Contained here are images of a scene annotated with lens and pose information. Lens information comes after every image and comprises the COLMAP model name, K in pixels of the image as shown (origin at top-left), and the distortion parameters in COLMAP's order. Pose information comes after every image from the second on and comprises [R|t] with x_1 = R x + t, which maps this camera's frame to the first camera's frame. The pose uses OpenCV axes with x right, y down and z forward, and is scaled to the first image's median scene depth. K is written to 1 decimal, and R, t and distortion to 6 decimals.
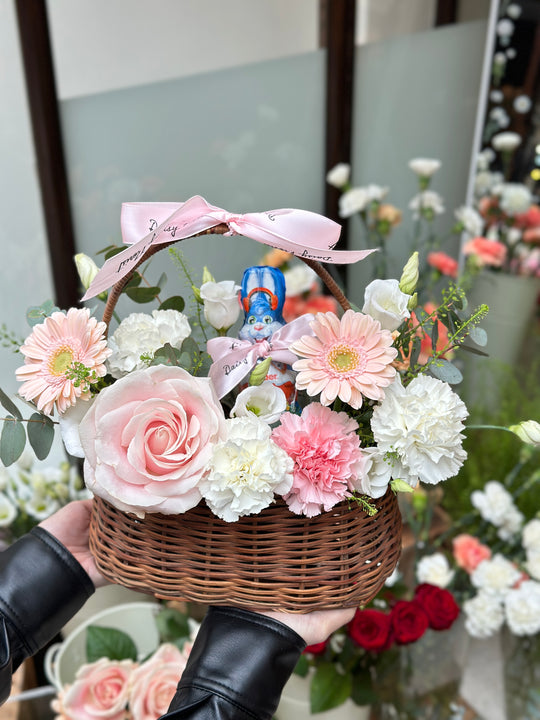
lens RADIAL K [[998.4, 0, 269.8], [0, 998.4, 358.8], [0, 0, 1]] dist [0.116088, -0.026132]
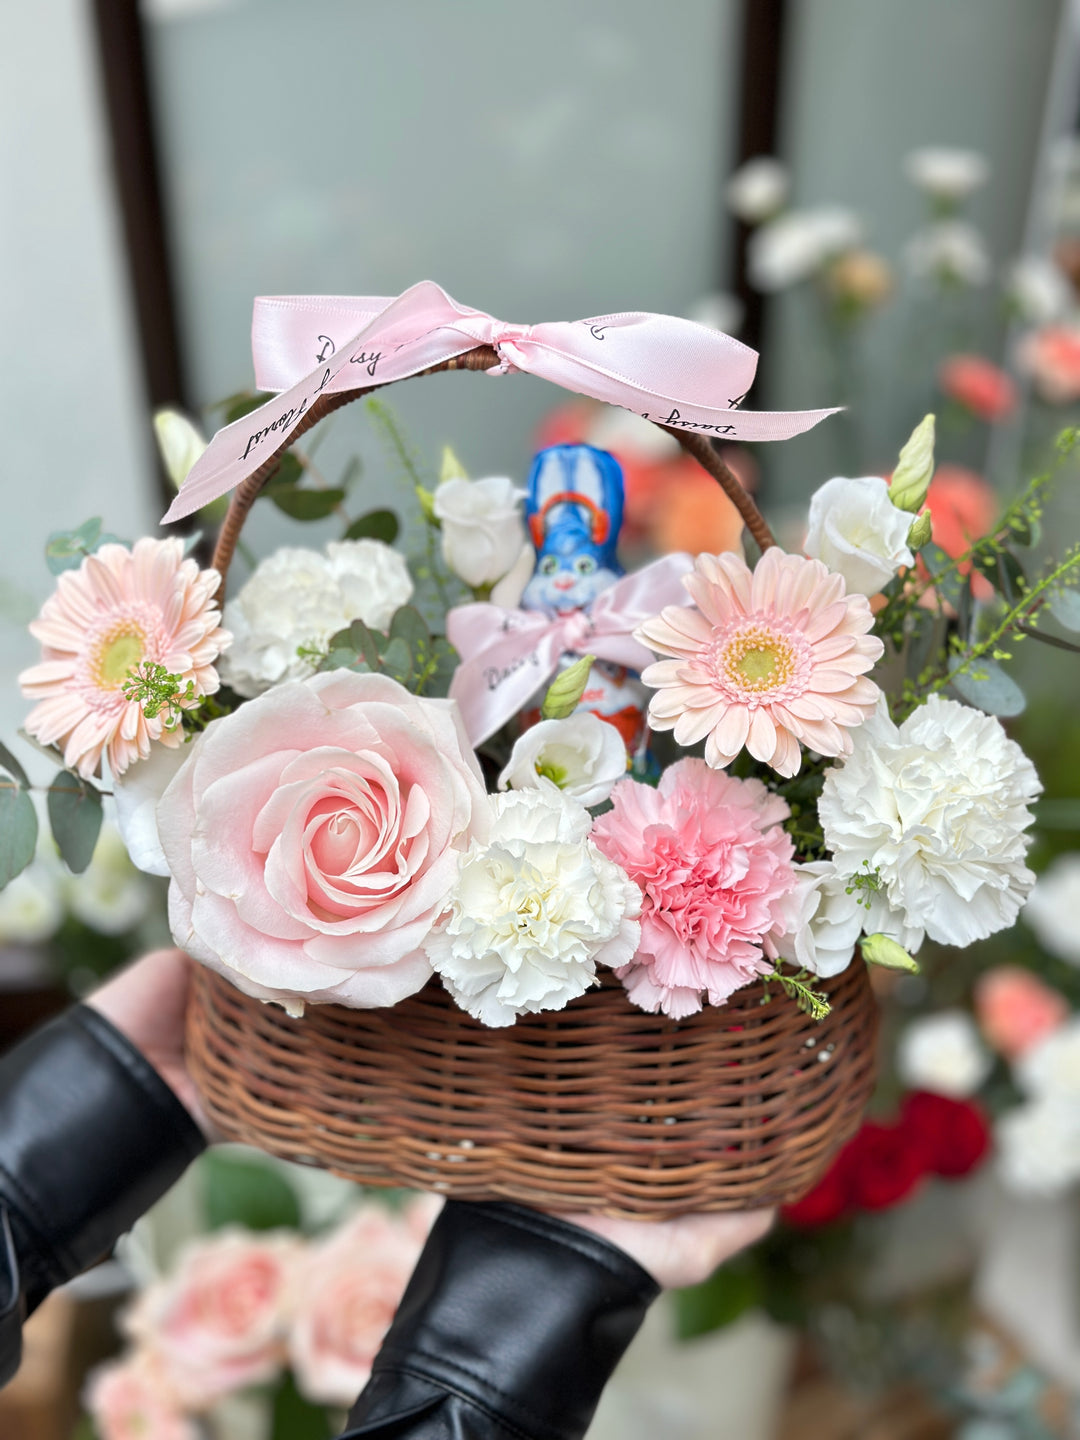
lens RADIAL K [[1996.8, 0, 539.5], [0, 1996.8, 717.5], [0, 0, 1]] dist [0.116088, -0.026132]
pose [[0.999700, 0.010726, -0.022014, -0.002336], [-0.009586, 0.998641, 0.051229, -0.018639], [0.022534, -0.051002, 0.998444, 0.121212]]
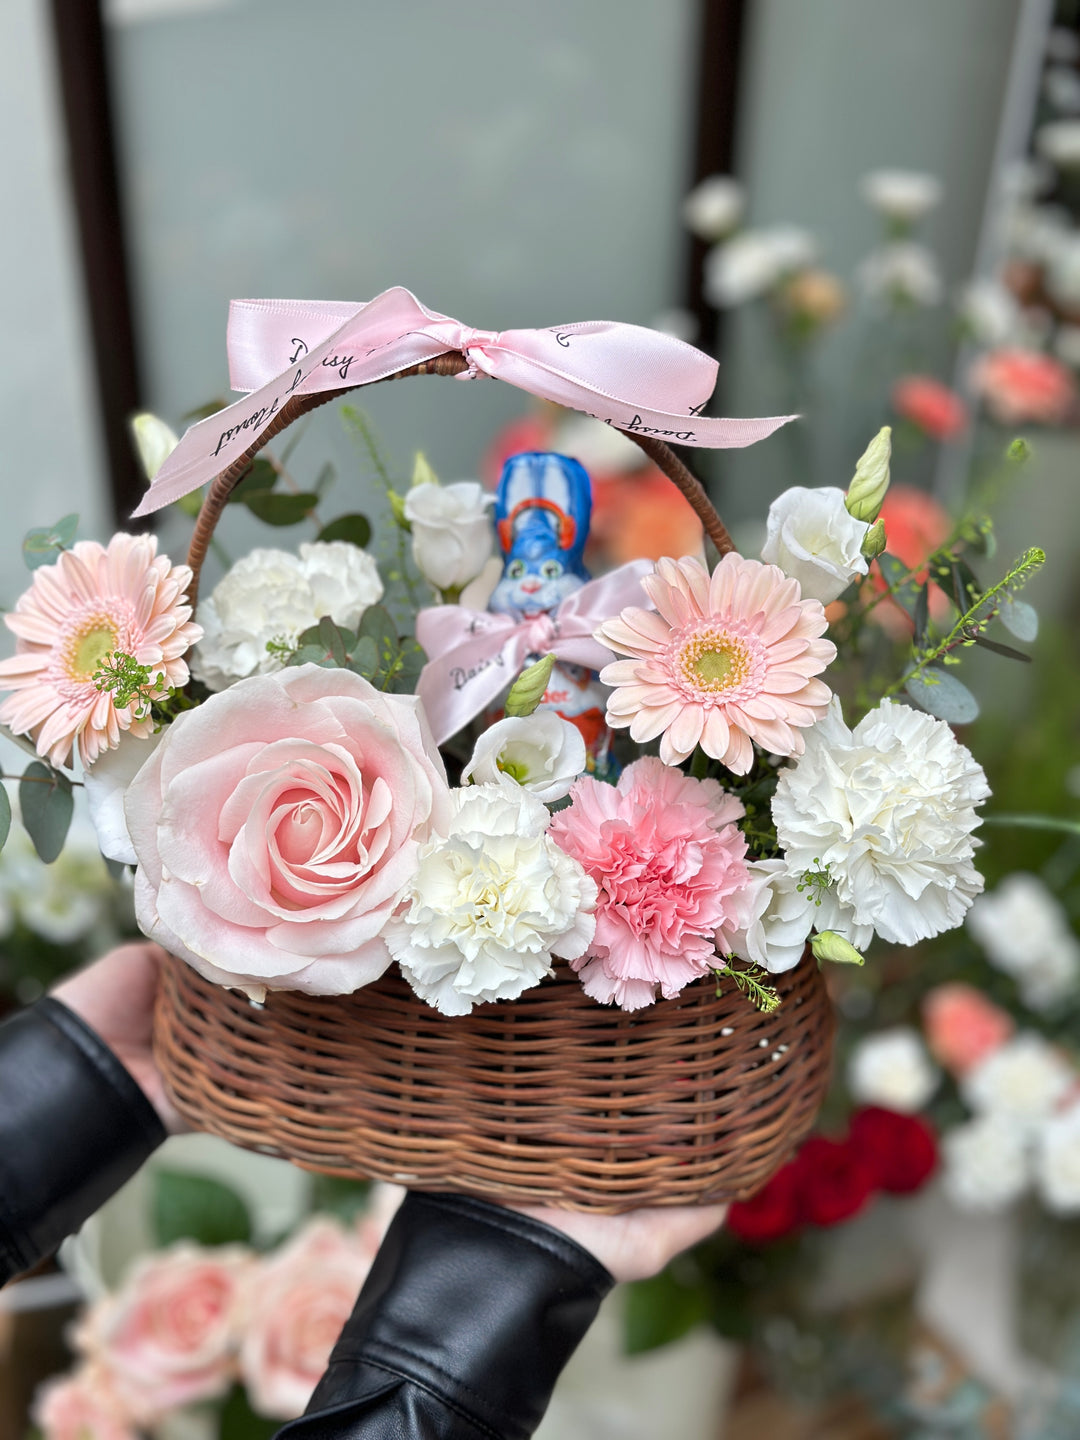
lens RADIAL K [[1996.8, 0, 539.5], [0, 1996.8, 717.5], [0, 0, 1]] dist [0.116088, -0.026132]
pose [[0.999429, 0.027309, -0.019915, 0.013495], [-0.026605, 0.999039, 0.034818, -0.004014], [0.020846, -0.034268, 0.999195, 0.099996]]
